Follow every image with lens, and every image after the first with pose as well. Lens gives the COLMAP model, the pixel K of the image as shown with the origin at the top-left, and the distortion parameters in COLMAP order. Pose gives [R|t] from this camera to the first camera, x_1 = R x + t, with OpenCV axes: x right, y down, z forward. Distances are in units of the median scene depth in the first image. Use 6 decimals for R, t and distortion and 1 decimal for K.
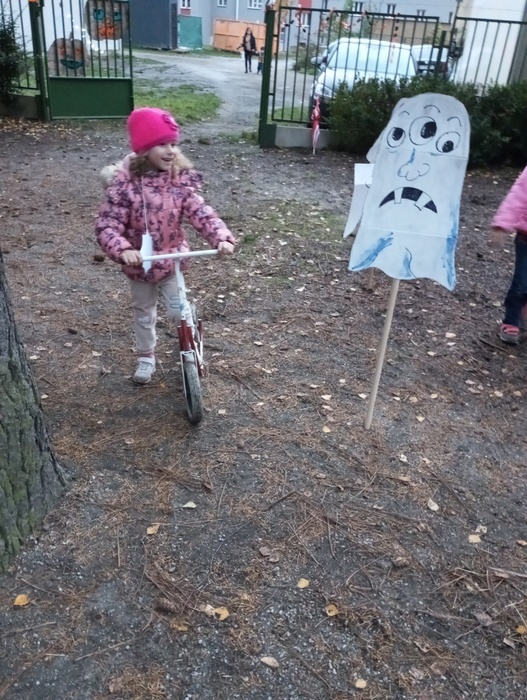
lens RADIAL K [[573.7, 0, 263.5], [0, 573.7, 350.0], [0, 0, 1]] dist [0.059245, -0.072118]
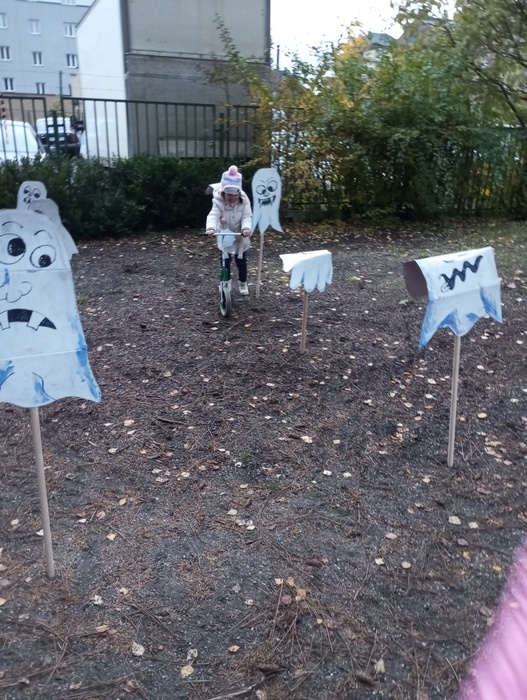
lens RADIAL K [[573.7, 0, 263.5], [0, 573.7, 350.0], [0, 0, 1]] dist [0.059245, -0.072118]
pose [[0.844404, -0.231954, 0.482886, 0.097171], [0.277862, 0.960306, -0.024604, -0.069589], [-0.458011, 0.154952, 0.875338, 0.047487]]
